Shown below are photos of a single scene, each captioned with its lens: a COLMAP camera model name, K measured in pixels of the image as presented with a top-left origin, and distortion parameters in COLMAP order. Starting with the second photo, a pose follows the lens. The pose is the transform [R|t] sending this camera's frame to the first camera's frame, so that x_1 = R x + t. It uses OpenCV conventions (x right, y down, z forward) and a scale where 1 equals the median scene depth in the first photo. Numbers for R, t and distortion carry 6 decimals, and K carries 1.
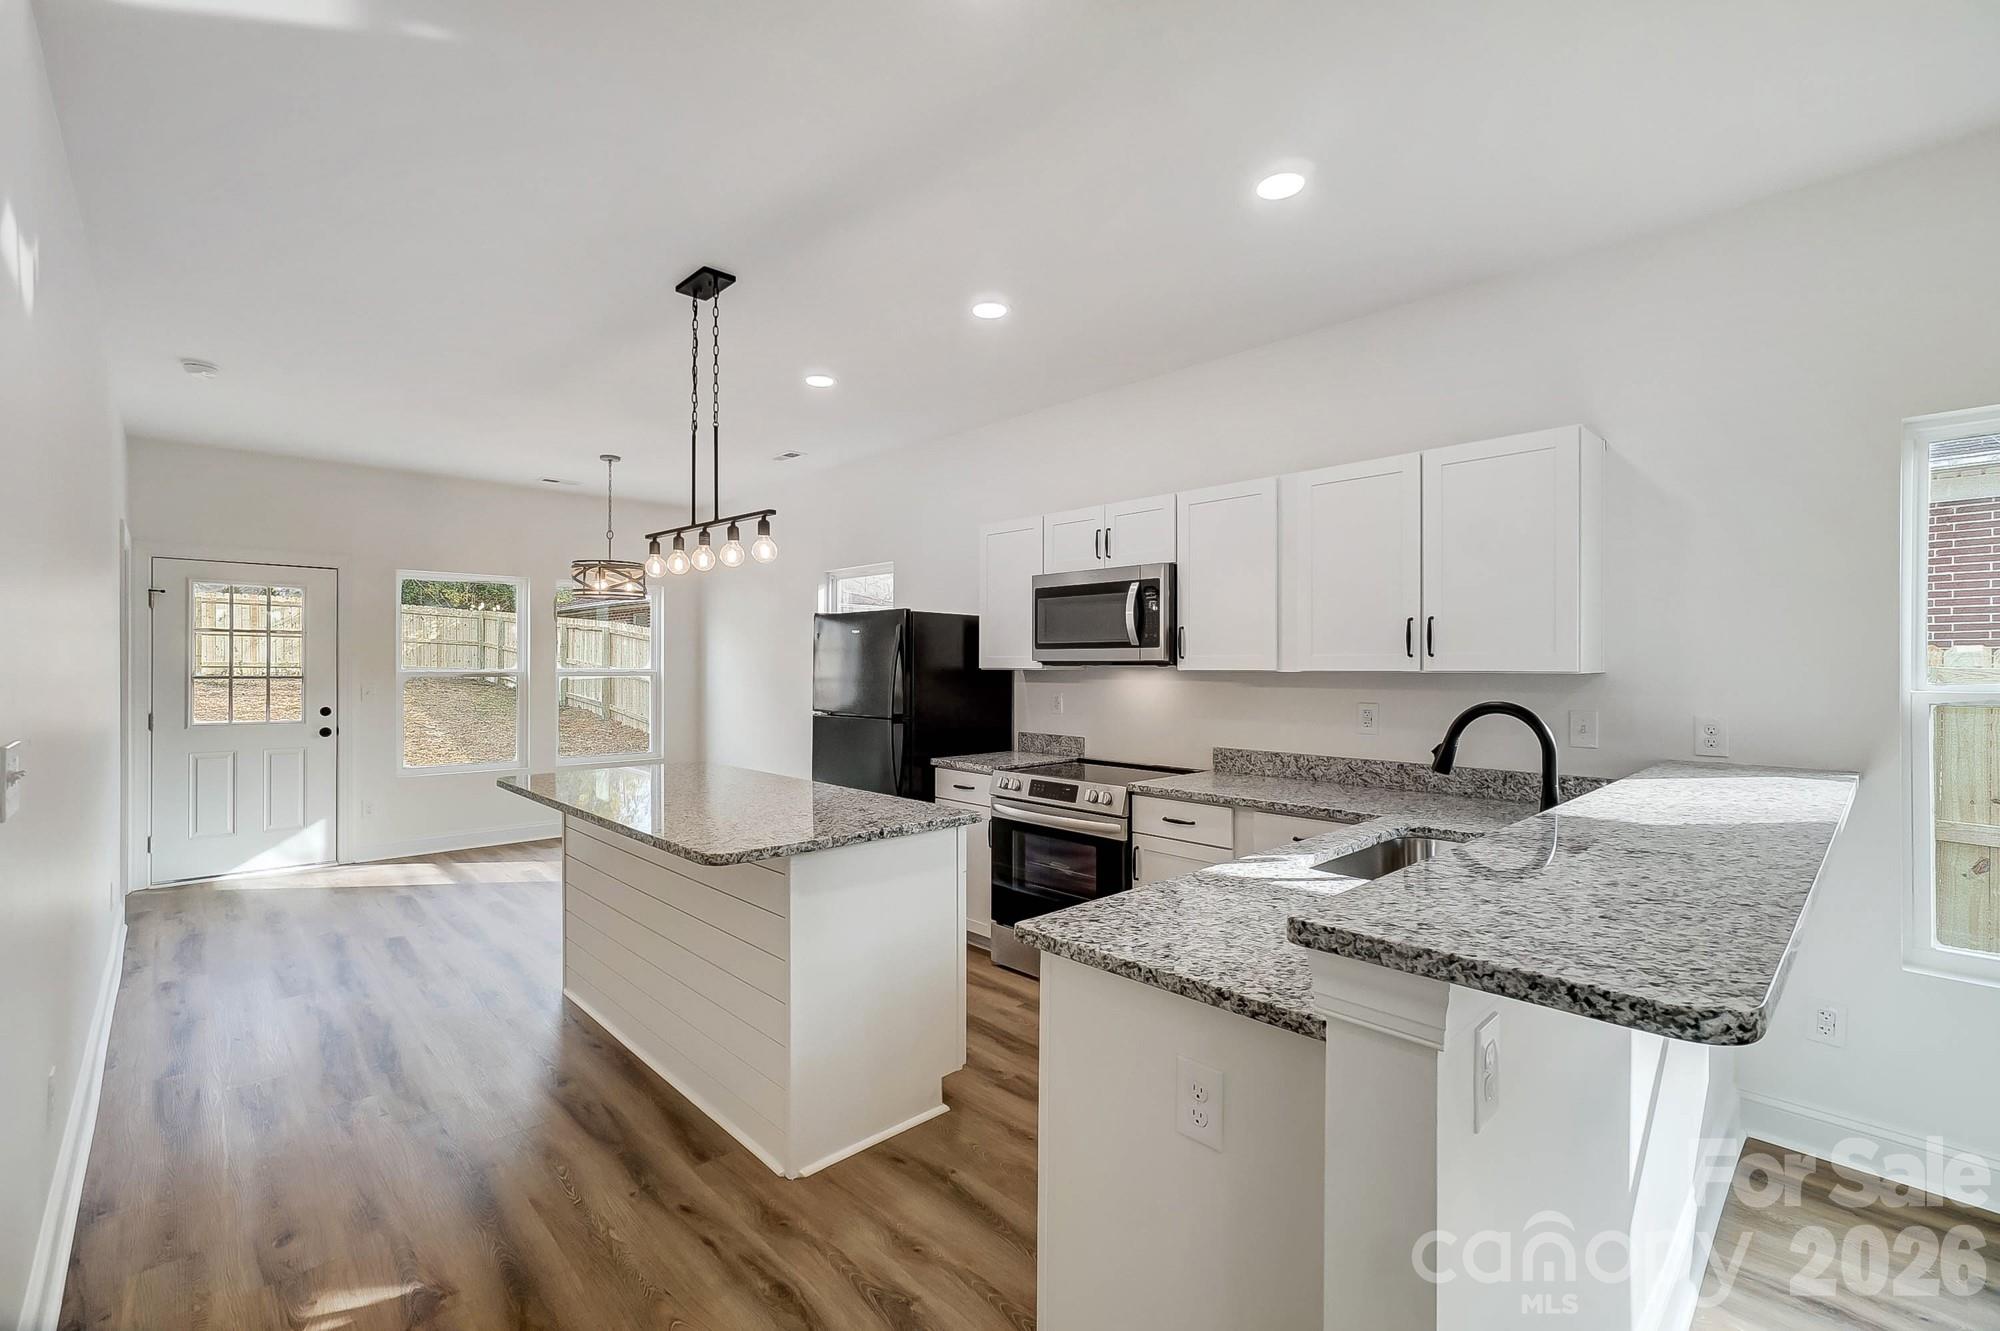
lens RADIAL K [[880.3, 0, 1000.0], [0, 880.3, 665.5], [0, 0, 1]] dist [-0.000945, 0.000010]
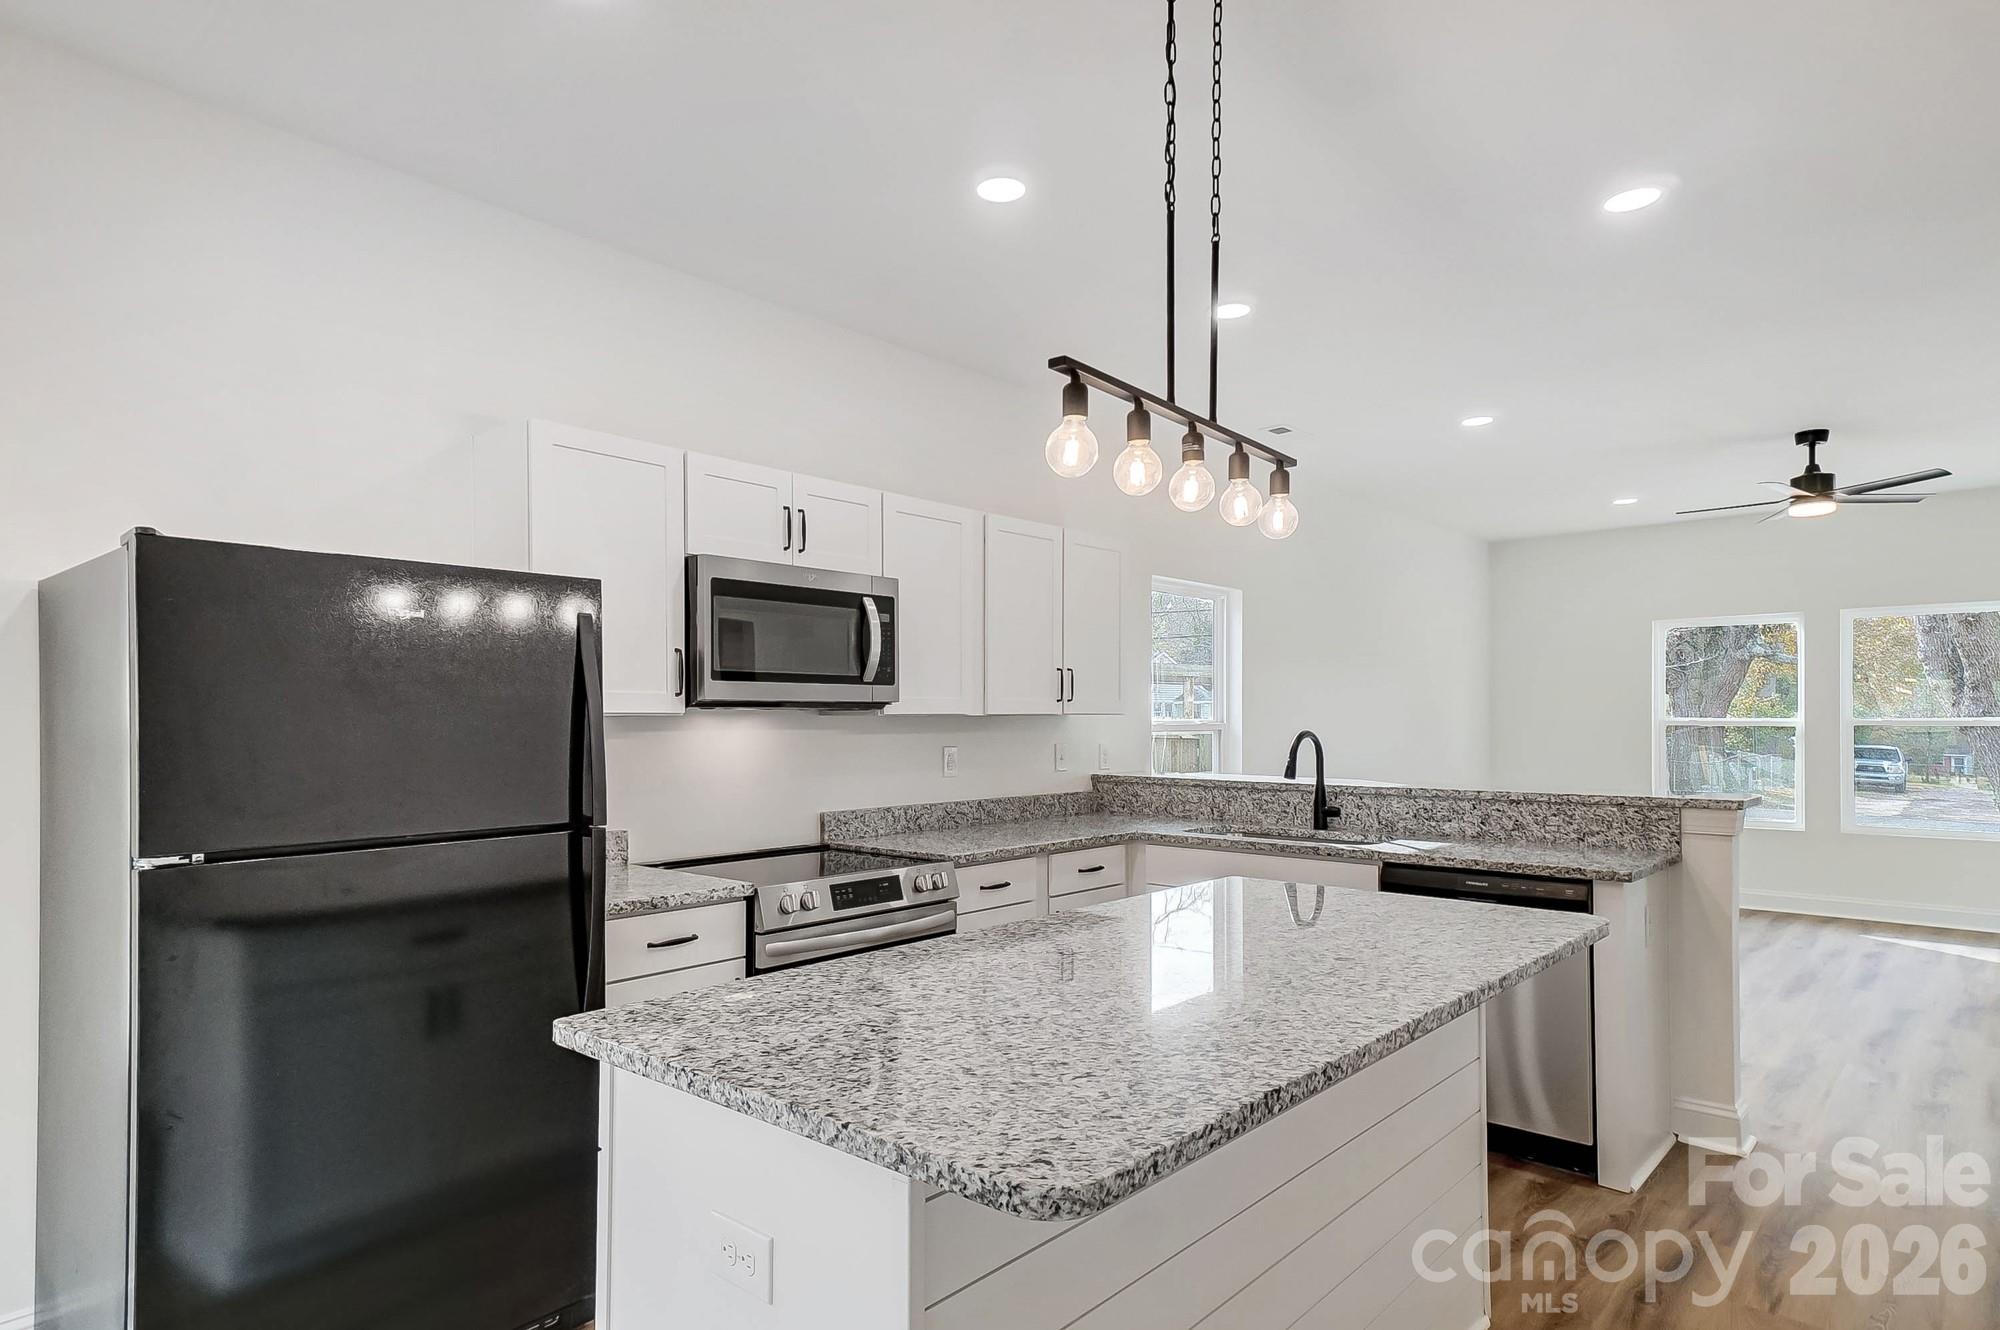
lens RADIAL K [[1095.7, 0, 996.6], [0, 1095.7, 734.5], [0, 0, 1]] dist [0.001169, 0.000079]
pose [[-0.060121, -0.019376, 0.998003, -0.878622], [0.005638, 0.999789, 0.019750, 0.004897], [-0.998175, 0.006814, -0.059999, 1.063607]]
